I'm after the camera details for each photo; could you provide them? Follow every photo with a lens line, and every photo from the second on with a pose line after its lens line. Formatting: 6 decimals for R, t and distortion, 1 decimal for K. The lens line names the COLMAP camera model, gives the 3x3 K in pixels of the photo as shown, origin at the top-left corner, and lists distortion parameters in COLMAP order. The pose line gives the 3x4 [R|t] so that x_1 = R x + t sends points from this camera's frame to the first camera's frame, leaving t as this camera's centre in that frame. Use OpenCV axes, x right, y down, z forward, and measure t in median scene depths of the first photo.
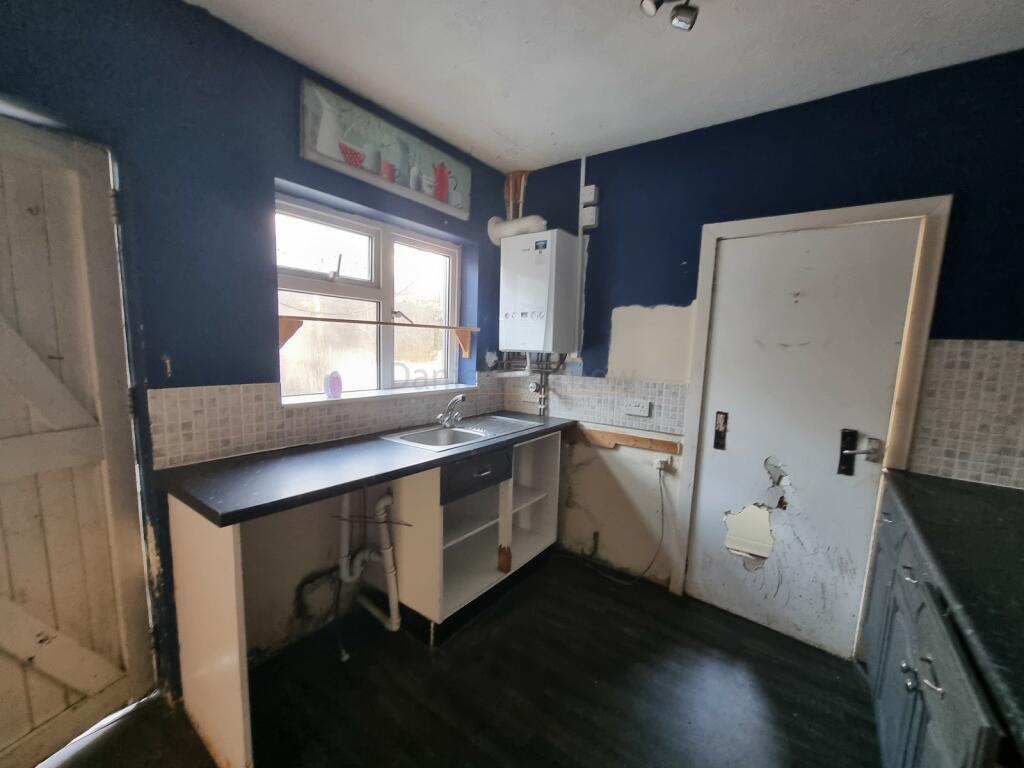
lens RADIAL K [[417.1, 0, 514.0], [0, 417.1, 384.2], [0, 0, 1]] dist [-0.002076, -0.000530]
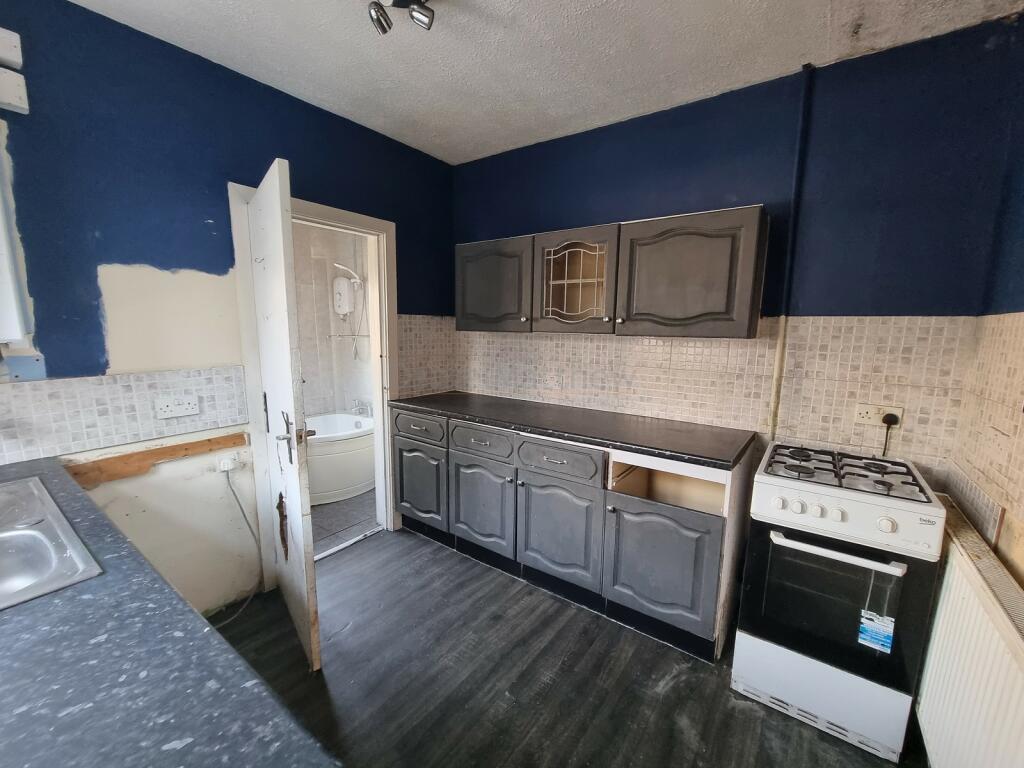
lens RADIAL K [[417.1, 0, 514.3], [0, 417.1, 387.2], [0, 0, 1]] dist [-0.002076, -0.000530]
pose [[-0.002664, -0.186603, 0.982432, -0.436848], [0.084740, 0.978859, 0.186154, -0.065799], [-0.996400, 0.083747, 0.013205, 0.384071]]
